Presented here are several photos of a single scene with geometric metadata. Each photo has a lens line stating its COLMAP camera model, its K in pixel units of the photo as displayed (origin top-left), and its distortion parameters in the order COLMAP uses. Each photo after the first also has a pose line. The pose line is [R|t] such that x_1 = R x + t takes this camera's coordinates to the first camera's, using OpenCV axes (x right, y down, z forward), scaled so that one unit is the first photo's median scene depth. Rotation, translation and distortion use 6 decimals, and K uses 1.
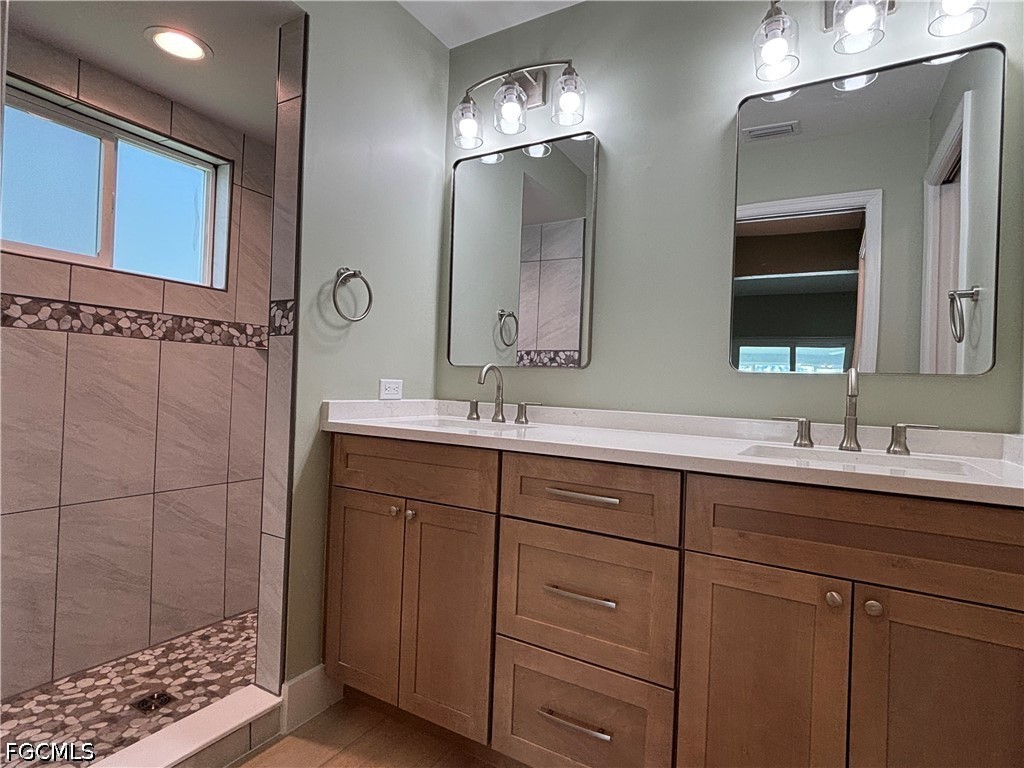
lens RADIAL K [[534.8, 0, 513.0], [0, 534.8, 383.6], [0, 0, 1]] dist [-0.001239, -0.000002]
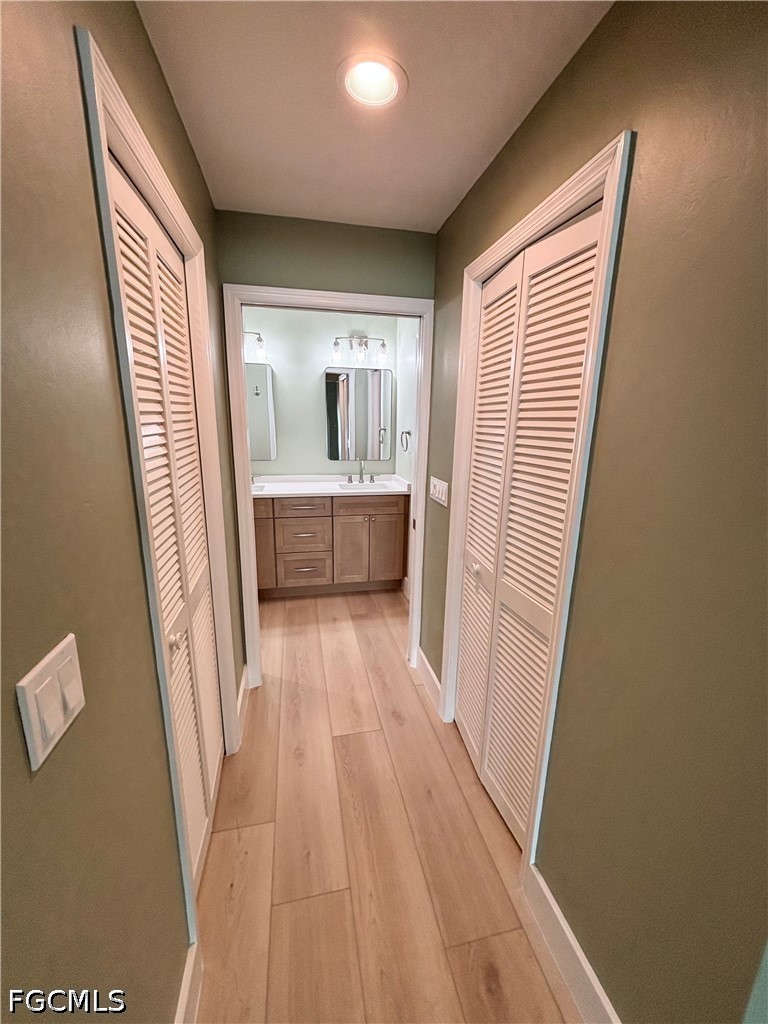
lens RADIAL K [[413.5, 0, 382.6], [0, 413.5, 514.5], [0, 0, 1]] dist [-0.012259, -0.000595]
pose [[0.741652, -0.178462, 0.646609, -1.197363], [0.010621, 0.966963, 0.254697, -0.409175], [-0.670701, -0.182028, 0.719045, -1.240997]]
